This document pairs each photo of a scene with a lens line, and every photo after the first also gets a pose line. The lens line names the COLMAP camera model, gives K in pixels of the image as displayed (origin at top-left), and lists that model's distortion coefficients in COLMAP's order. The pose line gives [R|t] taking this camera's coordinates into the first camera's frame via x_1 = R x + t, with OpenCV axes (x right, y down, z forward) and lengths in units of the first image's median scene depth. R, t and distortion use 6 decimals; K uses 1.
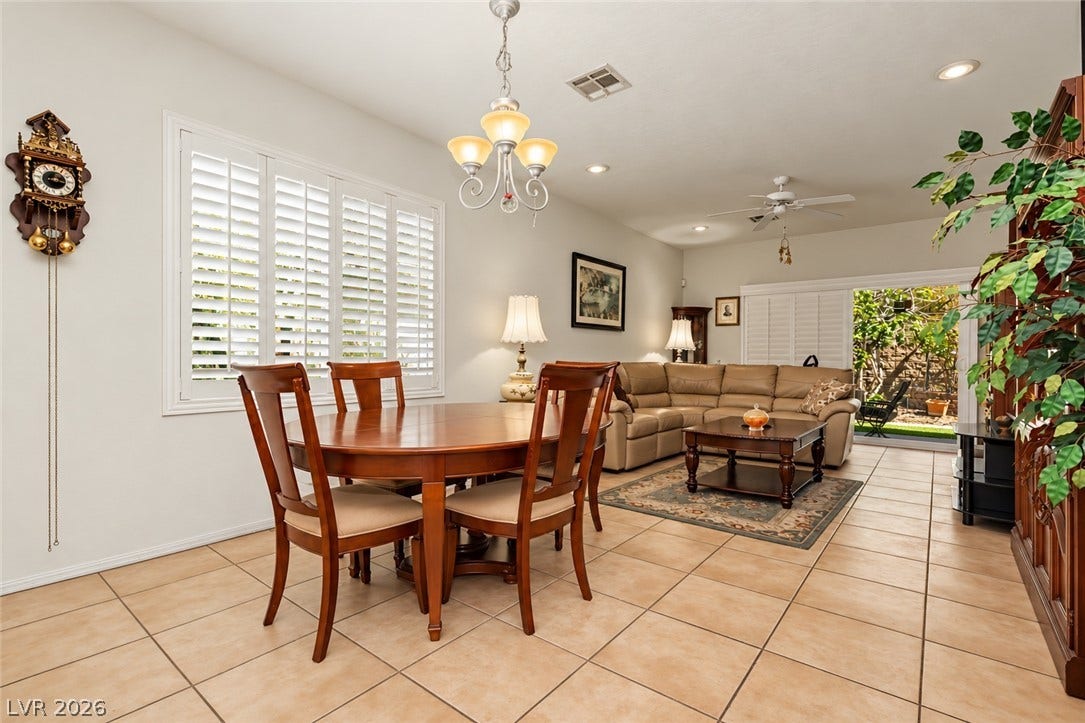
lens RADIAL K [[551.8, 0, 548.5], [0, 551.8, 364.4], [0, 0, 1]] dist [0.016116, 0.000421]
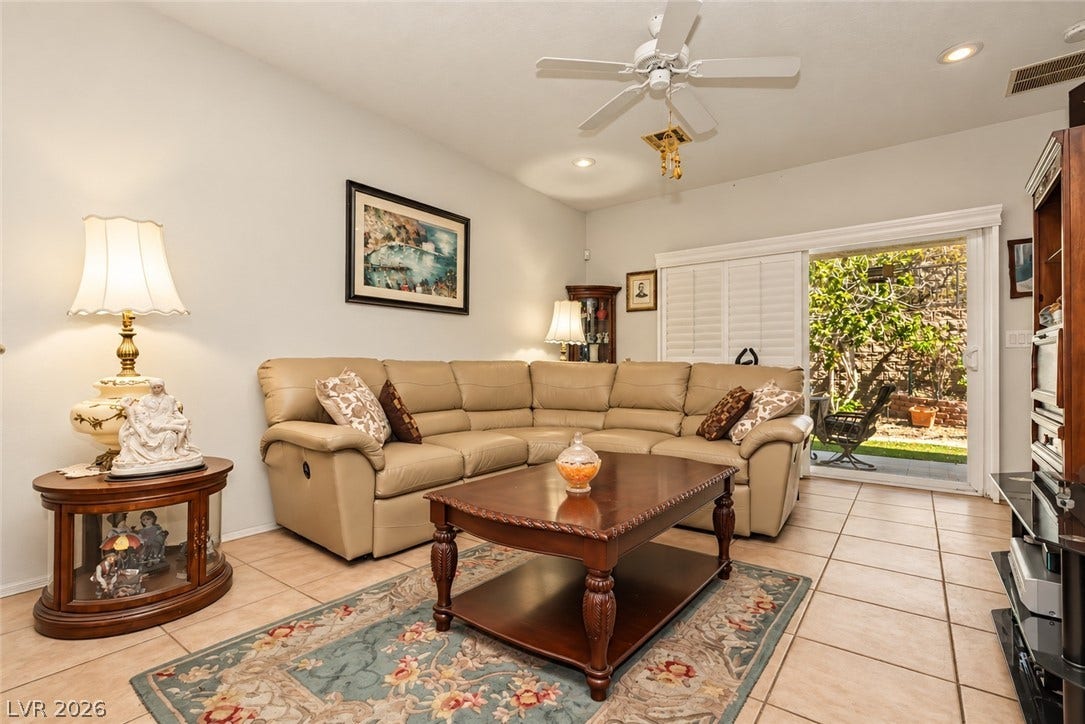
lens RADIAL K [[522.1, 0, 545.3], [0, 522.1, 364.6], [0, 0, 1]] dist [0.007453, -0.000461]
pose [[0.999967, -0.008141, -0.000321, 0.198630], [0.008137, 0.999896, -0.011901, 0.007783], [0.000418, 0.011898, 0.999929, 0.316761]]
